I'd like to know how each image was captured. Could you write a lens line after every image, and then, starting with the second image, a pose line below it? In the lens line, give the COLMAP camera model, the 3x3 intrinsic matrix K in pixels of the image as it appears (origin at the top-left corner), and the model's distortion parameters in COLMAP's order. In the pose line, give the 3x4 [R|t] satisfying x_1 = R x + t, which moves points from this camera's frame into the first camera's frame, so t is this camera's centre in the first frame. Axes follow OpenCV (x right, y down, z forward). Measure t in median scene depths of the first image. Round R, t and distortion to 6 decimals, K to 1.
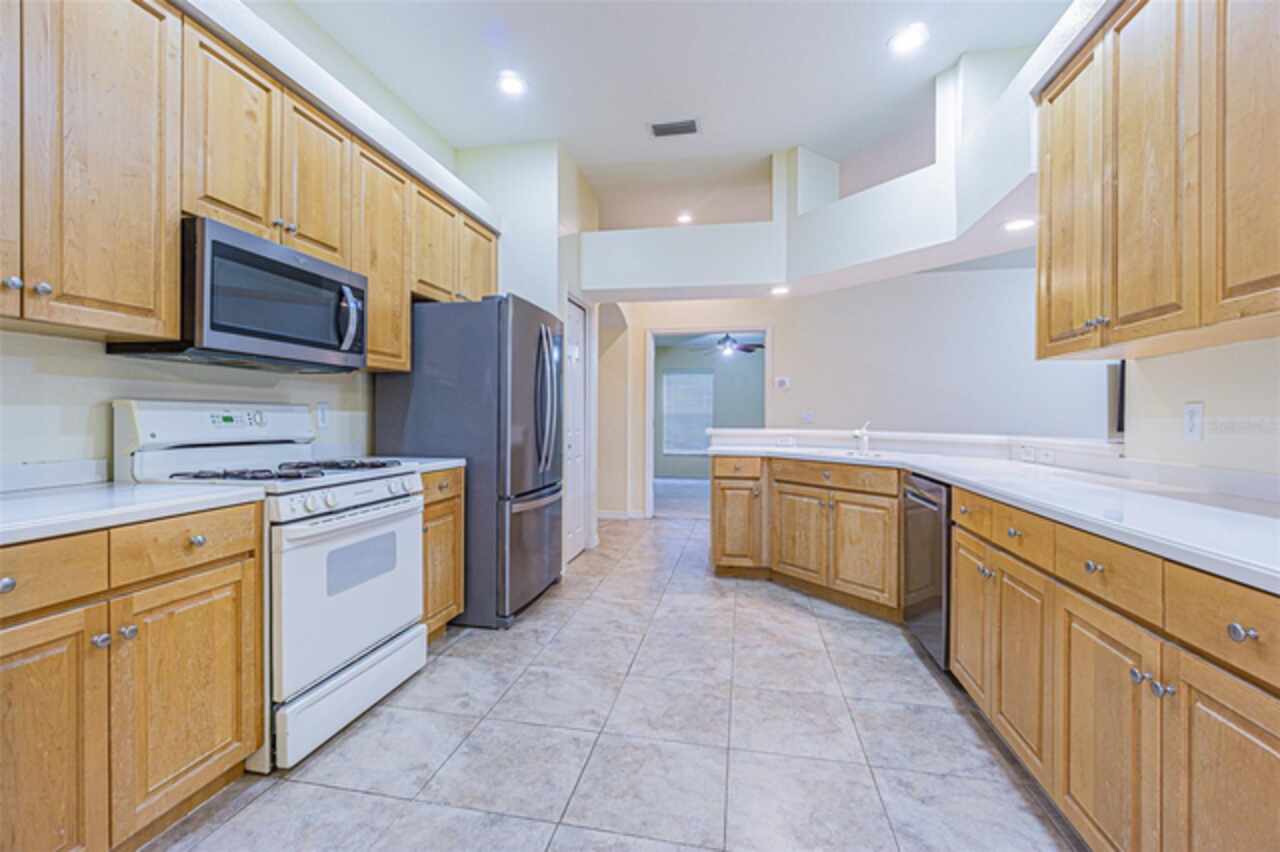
lens RADIAL K [[551.0, 0, 633.5], [0, 551.0, 418.4], [0, 0, 1]] dist [-0.003219, -0.000107]
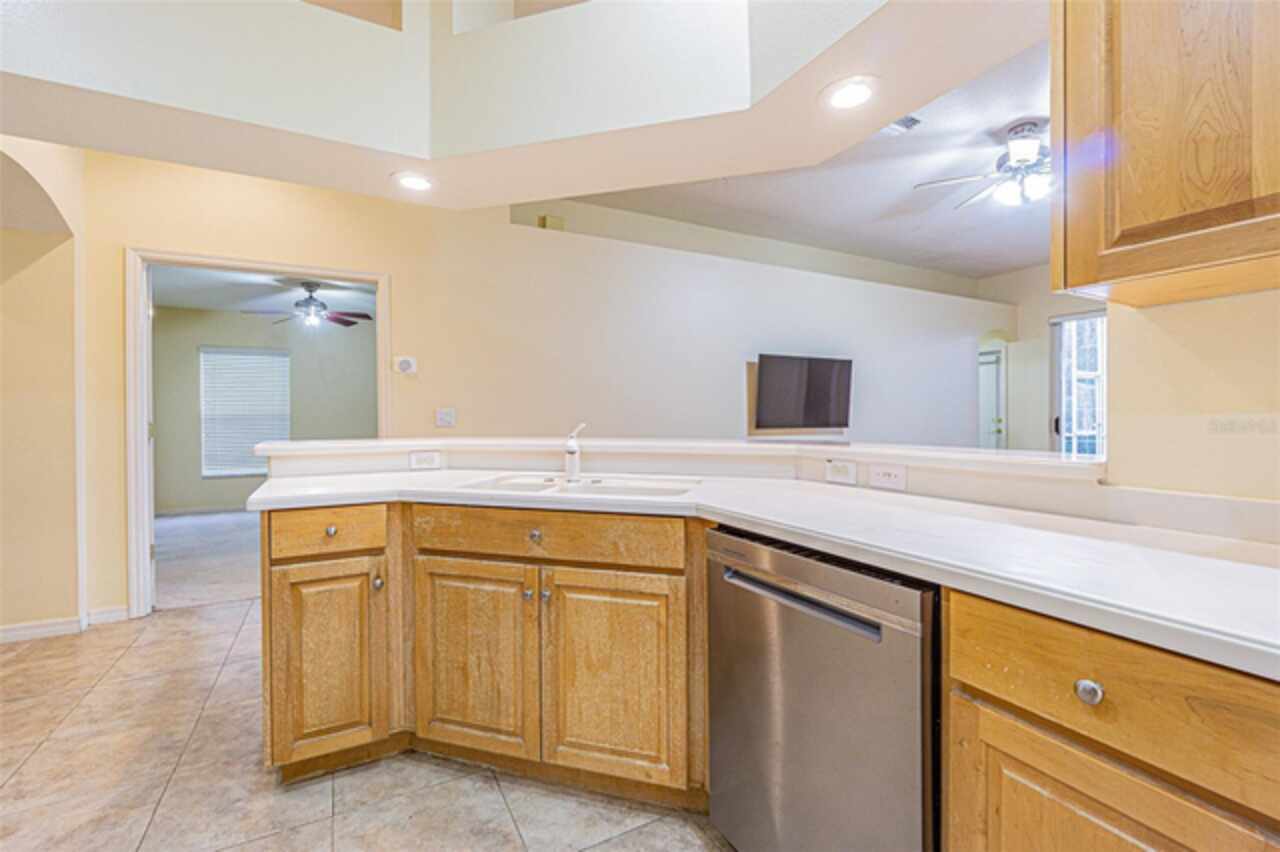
lens RADIAL K [[551.0, 0, 636.6], [0, 551.0, 421.0], [0, 0, 1]] dist [-0.003219, -0.000107]
pose [[0.768339, -0.014235, 0.639884, 0.090481], [0.011135, 0.999899, 0.008874, -0.002016], [-0.639946, 0.000306, 0.768420, 0.476562]]
